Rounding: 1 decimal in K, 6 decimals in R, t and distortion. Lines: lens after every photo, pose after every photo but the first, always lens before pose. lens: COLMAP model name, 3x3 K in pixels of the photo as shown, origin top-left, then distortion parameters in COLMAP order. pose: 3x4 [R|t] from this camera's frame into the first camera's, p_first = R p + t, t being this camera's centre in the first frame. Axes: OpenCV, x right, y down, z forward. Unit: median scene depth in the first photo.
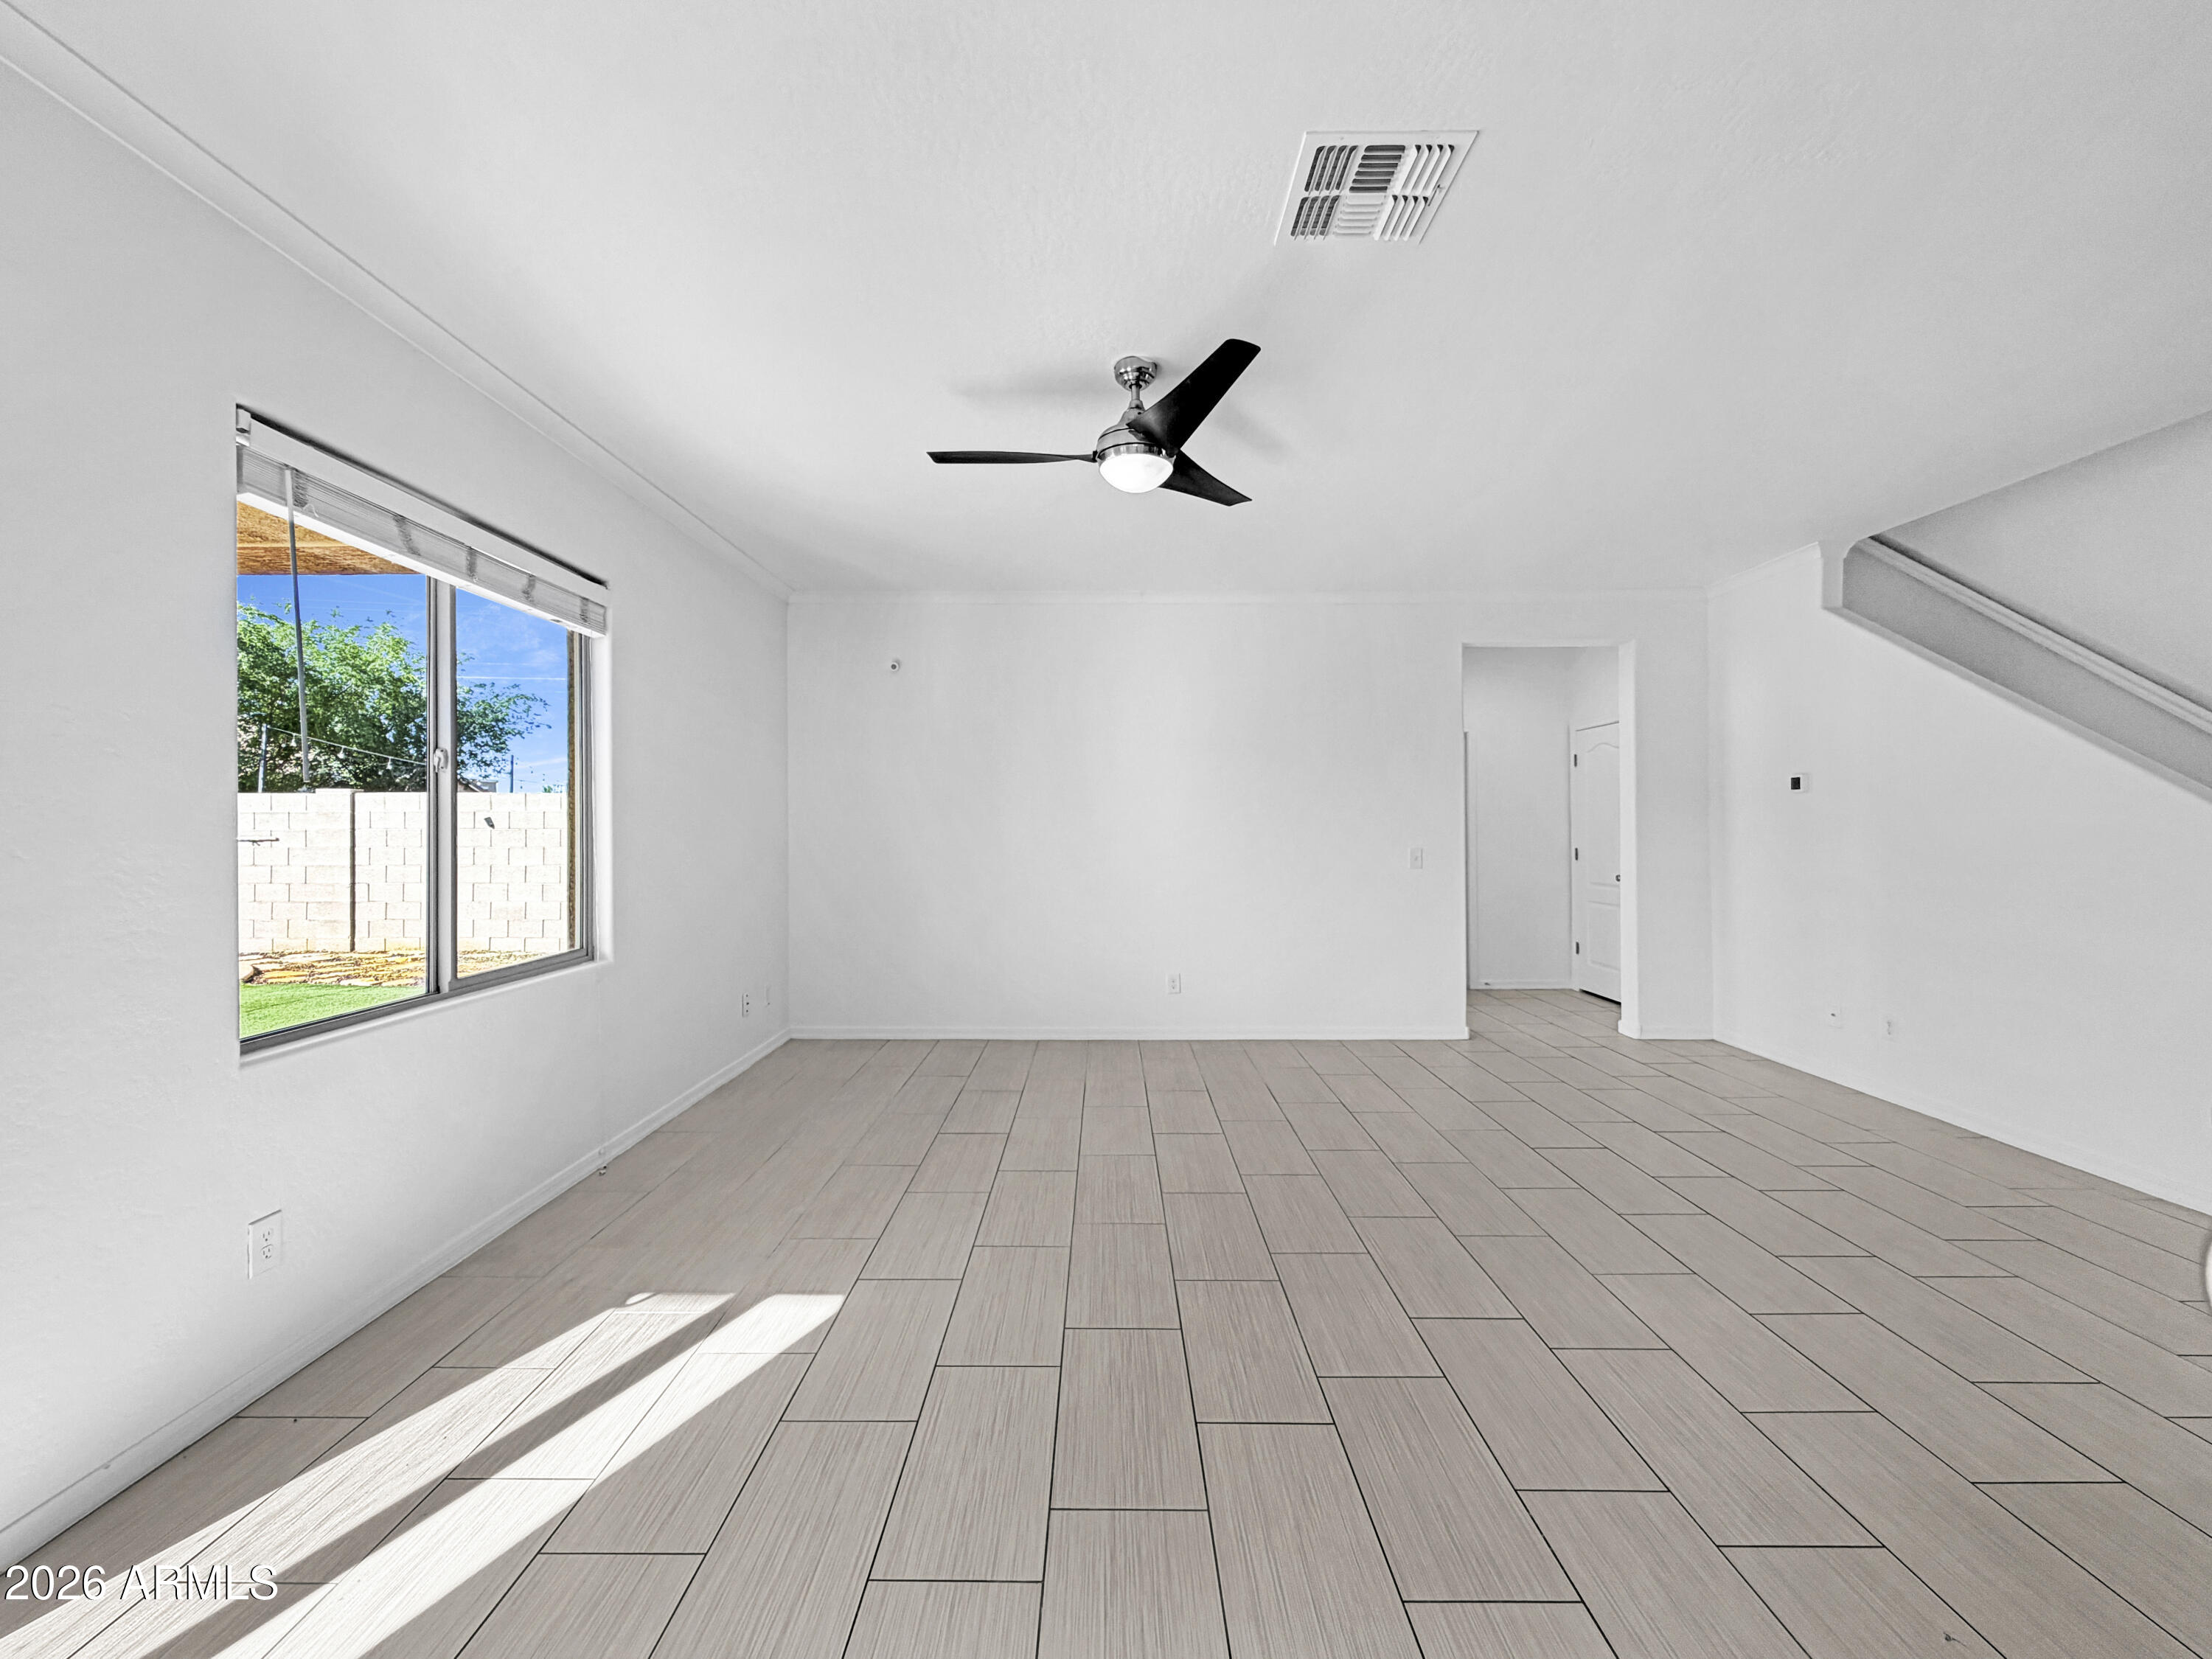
lens RADIAL K [[890.9, 0, 1107.0], [0, 890.9, 824.4], [0, 0, 1]] dist [-0.000733, 0.000017]
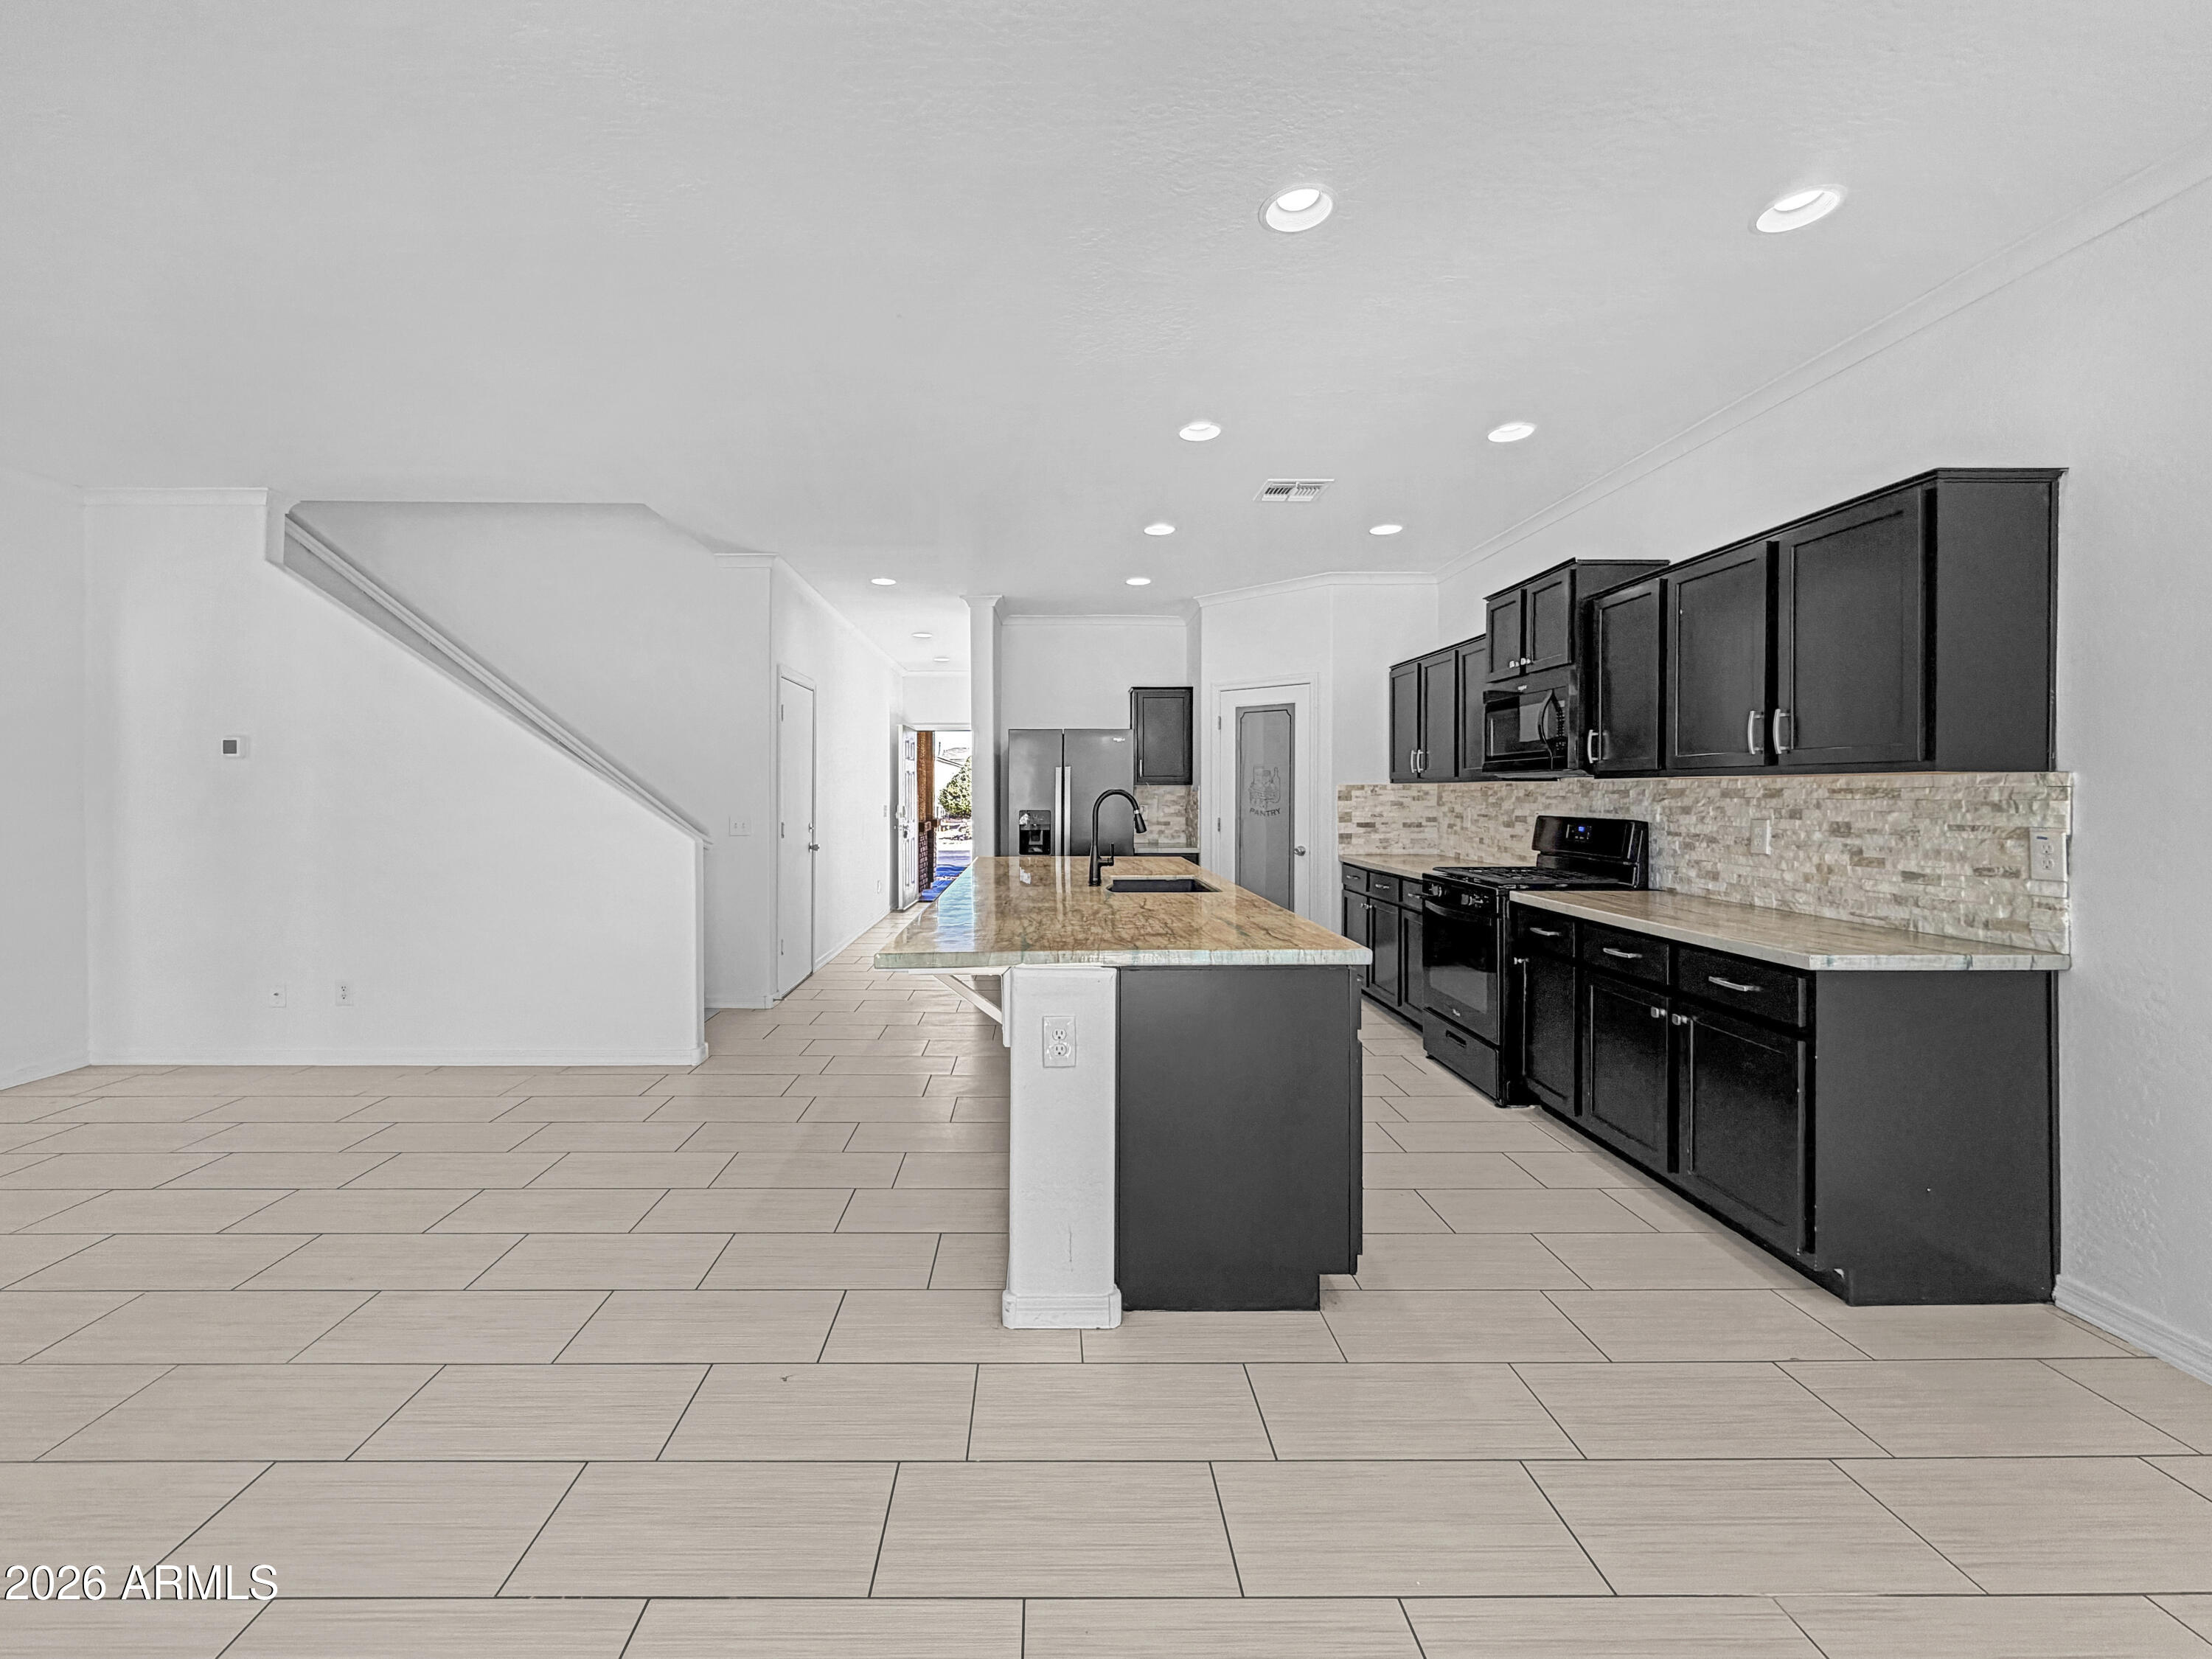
lens RADIAL K [[890.9, 0, 1066.9], [0, 890.9, 795.5], [0, 0, 1]] dist [-0.000733, 0.000017]
pose [[-0.010437, -0.004000, 0.999938, -0.243613], [-0.001842, 0.999990, 0.003981, -0.003673], [-0.999944, -0.001800, -0.010444, 0.310226]]
